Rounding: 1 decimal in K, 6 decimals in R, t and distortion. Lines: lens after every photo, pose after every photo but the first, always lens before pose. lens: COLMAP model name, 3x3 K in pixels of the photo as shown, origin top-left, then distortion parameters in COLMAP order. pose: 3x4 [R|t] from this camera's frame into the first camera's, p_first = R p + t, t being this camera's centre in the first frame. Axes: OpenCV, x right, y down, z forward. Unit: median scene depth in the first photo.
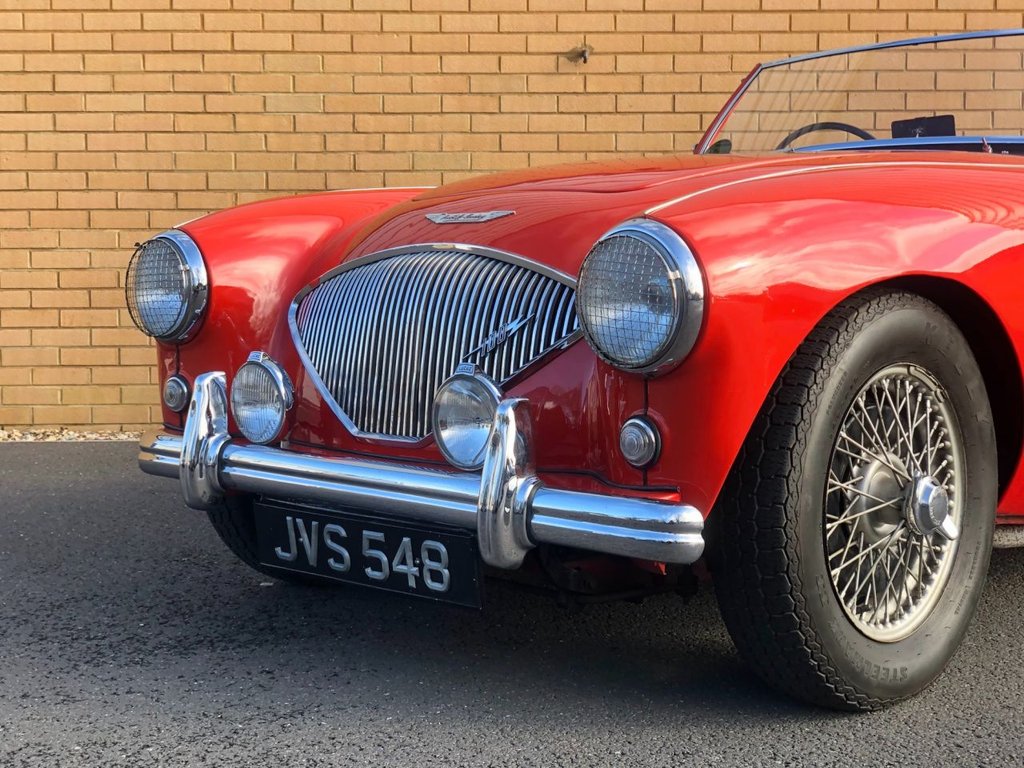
lens RADIAL K [[1563.8, 0, 512.0], [0, 1563.8, 384.0], [0, 0, 1]] dist [0.089915, -0.183606]
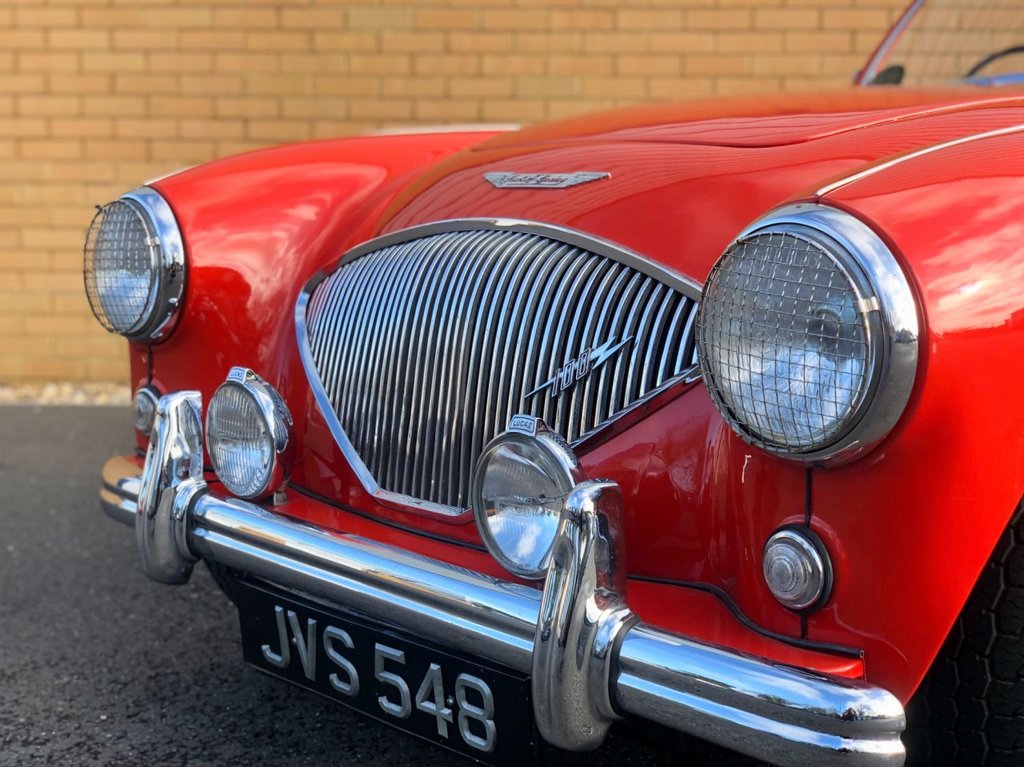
lens RADIAL K [[1563.8, 0, 512.0], [0, 1563.8, 383.5], [0, 0, 1]] dist [0.089915, -0.183606]
pose [[0.996880, 0.021483, -0.075954, 0.011936], [-0.017778, 0.998635, 0.049121, -0.047631], [0.076906, -0.047618, 0.995901, 0.291196]]
